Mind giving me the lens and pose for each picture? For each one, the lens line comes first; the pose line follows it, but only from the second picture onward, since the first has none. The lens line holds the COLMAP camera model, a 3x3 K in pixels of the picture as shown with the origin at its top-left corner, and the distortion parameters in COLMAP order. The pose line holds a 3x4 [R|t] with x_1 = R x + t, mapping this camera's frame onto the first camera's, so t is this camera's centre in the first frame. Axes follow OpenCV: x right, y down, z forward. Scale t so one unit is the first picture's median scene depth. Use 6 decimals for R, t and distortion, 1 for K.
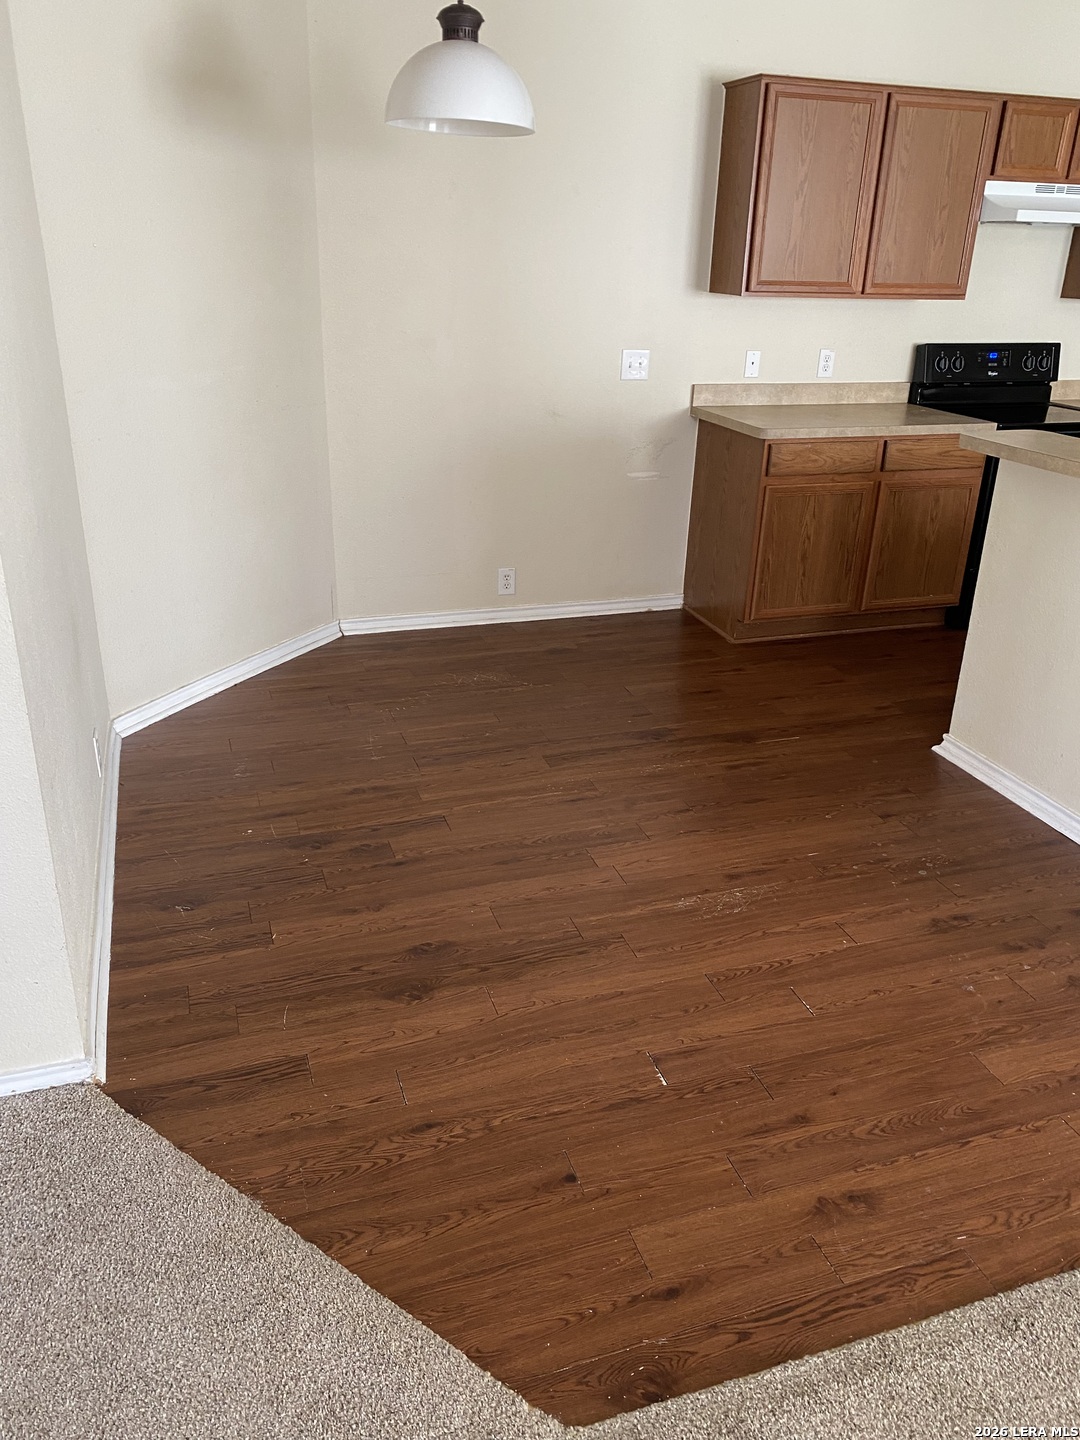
lens RADIAL K [[1089.8, 0, 534.9], [0, 1089.8, 710.5], [0, 0, 1]] dist [-0.016356, 0.018345]
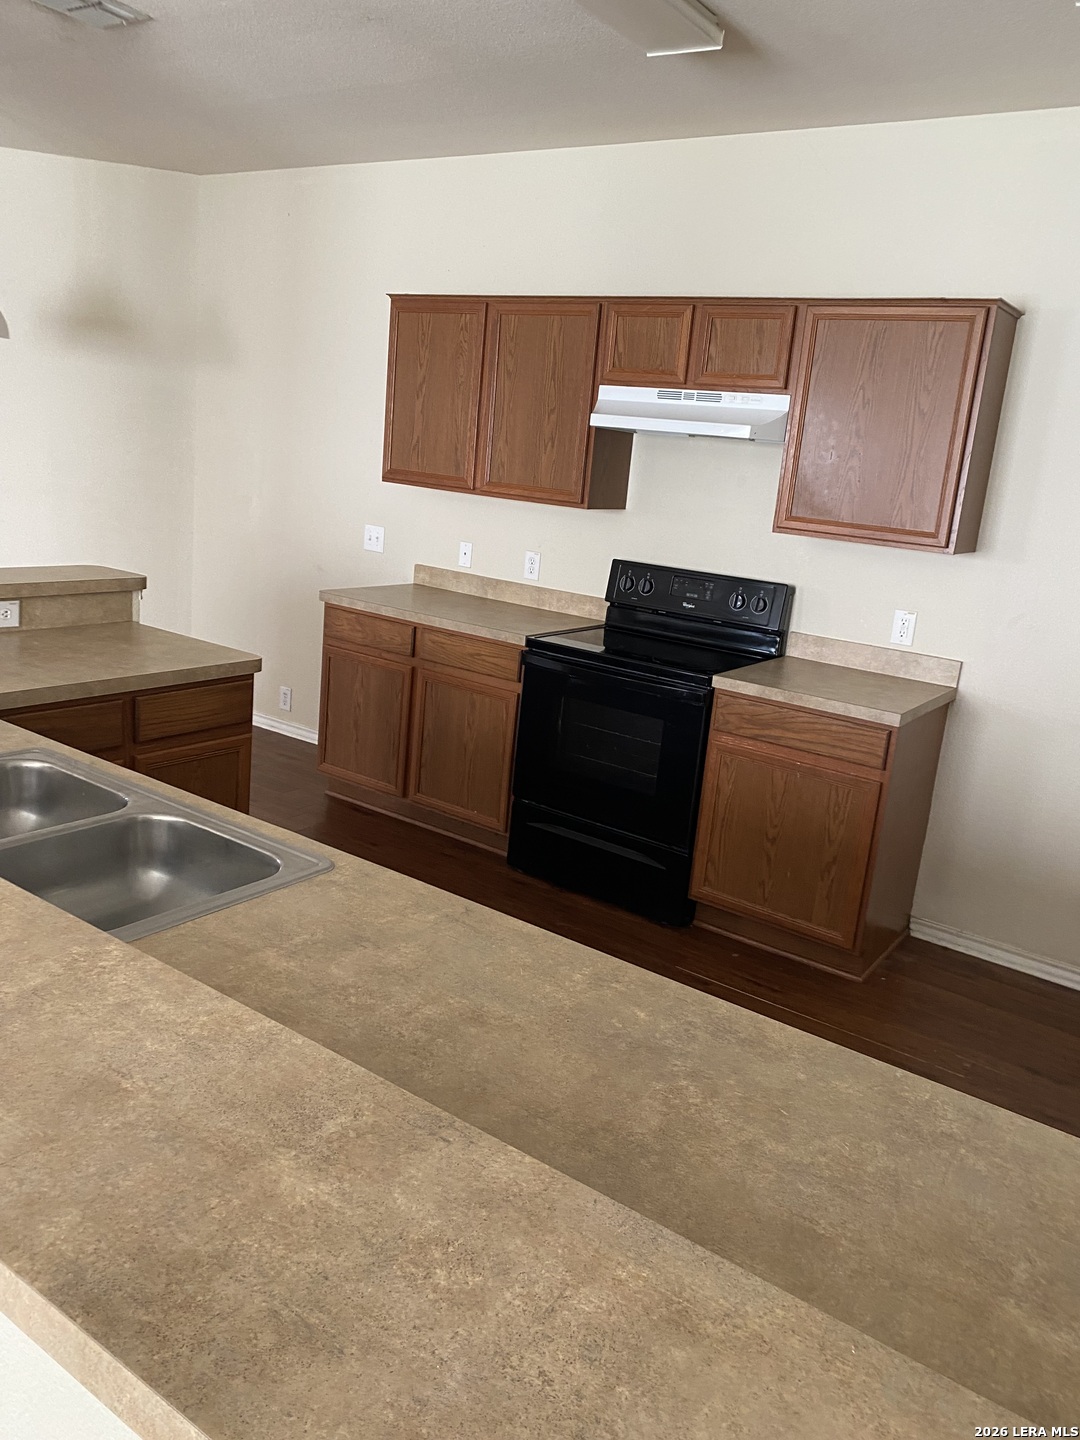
lens RADIAL K [[1089.8, 0, 534.4], [0, 1089.8, 726.5], [0, 0, 1]] dist [-0.016356, 0.018345]
pose [[0.601244, 0.231631, -0.764756, 1.129055], [-0.384812, 0.922707, -0.023064, -0.178357], [0.700304, 0.308154, 0.643907, 0.454106]]
